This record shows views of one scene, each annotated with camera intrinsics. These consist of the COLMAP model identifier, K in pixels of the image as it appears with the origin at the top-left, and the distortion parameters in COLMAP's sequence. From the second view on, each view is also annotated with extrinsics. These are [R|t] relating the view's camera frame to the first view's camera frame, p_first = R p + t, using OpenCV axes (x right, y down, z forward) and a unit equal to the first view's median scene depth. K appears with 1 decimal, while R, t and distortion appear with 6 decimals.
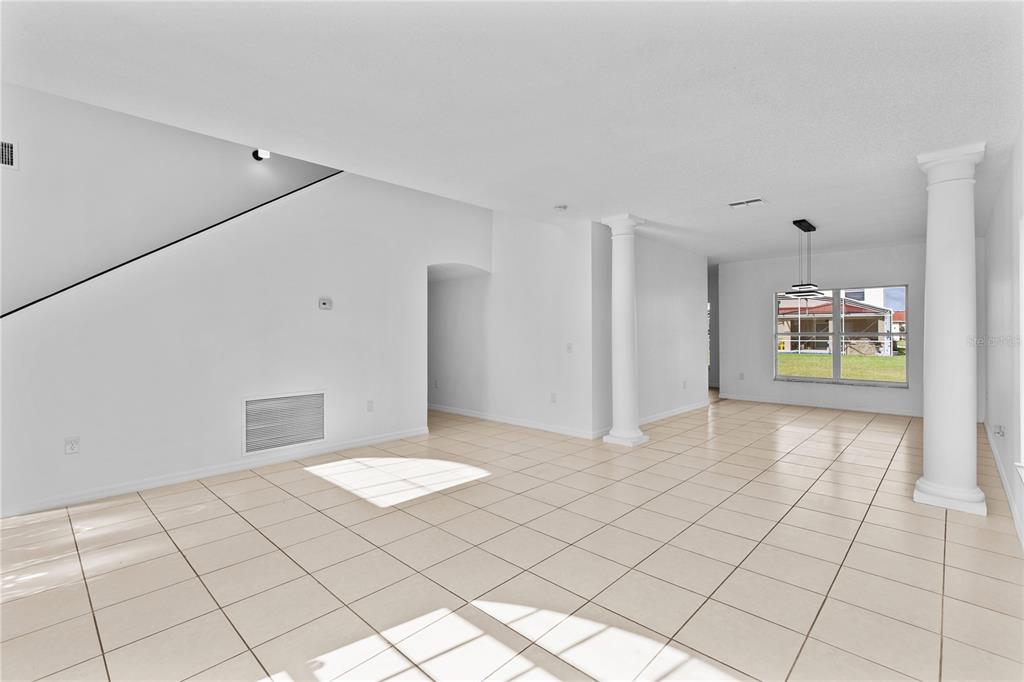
lens RADIAL K [[458.7, 0, 515.9], [0, 458.7, 343.2], [0, 0, 1]] dist [0.007459, -0.000824]
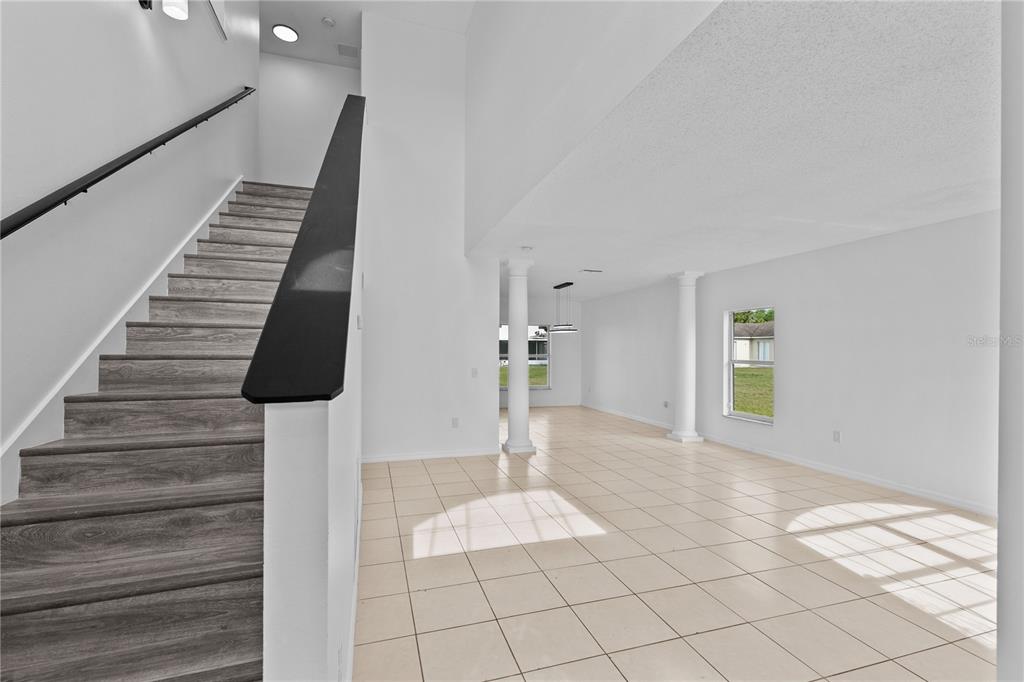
lens RADIAL K [[458.7, 0, 515.9], [0, 458.7, 343.2], [0, 0, 1]] dist [0.007459, -0.000824]
pose [[0.483307, 0.016978, 0.875286, -2.023441], [0.014051, 0.999533, -0.027146, -0.064857], [-0.875338, 0.025418, 0.482842, 1.064129]]
